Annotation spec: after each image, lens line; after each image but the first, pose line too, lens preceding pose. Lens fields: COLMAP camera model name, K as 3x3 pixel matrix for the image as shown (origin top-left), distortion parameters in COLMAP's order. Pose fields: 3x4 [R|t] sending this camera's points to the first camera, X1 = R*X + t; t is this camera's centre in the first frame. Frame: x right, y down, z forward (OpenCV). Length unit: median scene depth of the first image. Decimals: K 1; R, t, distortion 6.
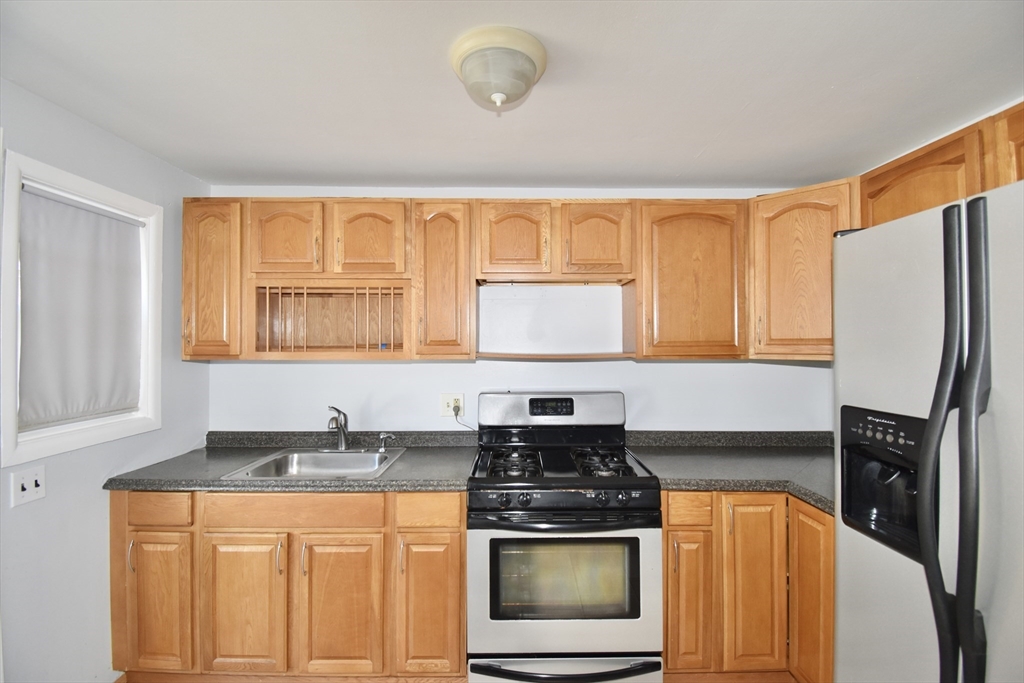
lens RADIAL K [[450.1, 0, 516.6], [0, 450.1, 338.9], [0, 0, 1]] dist [0.023712, -0.027368]
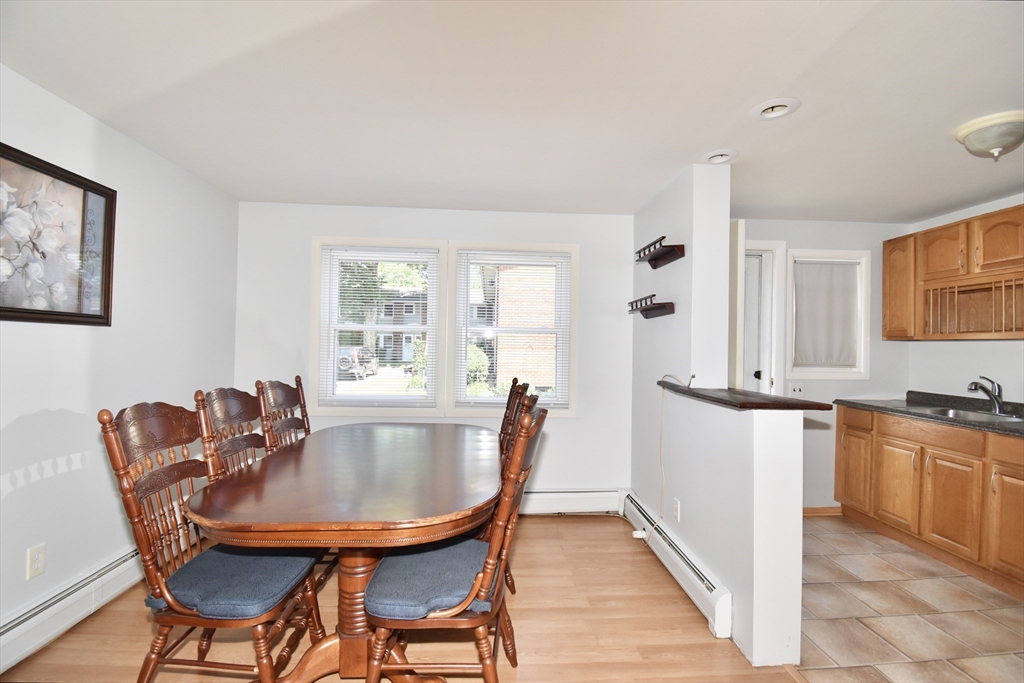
lens RADIAL K [[458.4, 0, 519.9], [0, 458.4, 339.8], [0, 0, 1]] dist [0.017075, -0.021507]
pose [[0.051765, -0.011129, -0.998597, 0.865493], [-0.009439, 0.999888, -0.011632, 0.077427], [0.998615, 0.010028, 0.051654, -0.404608]]
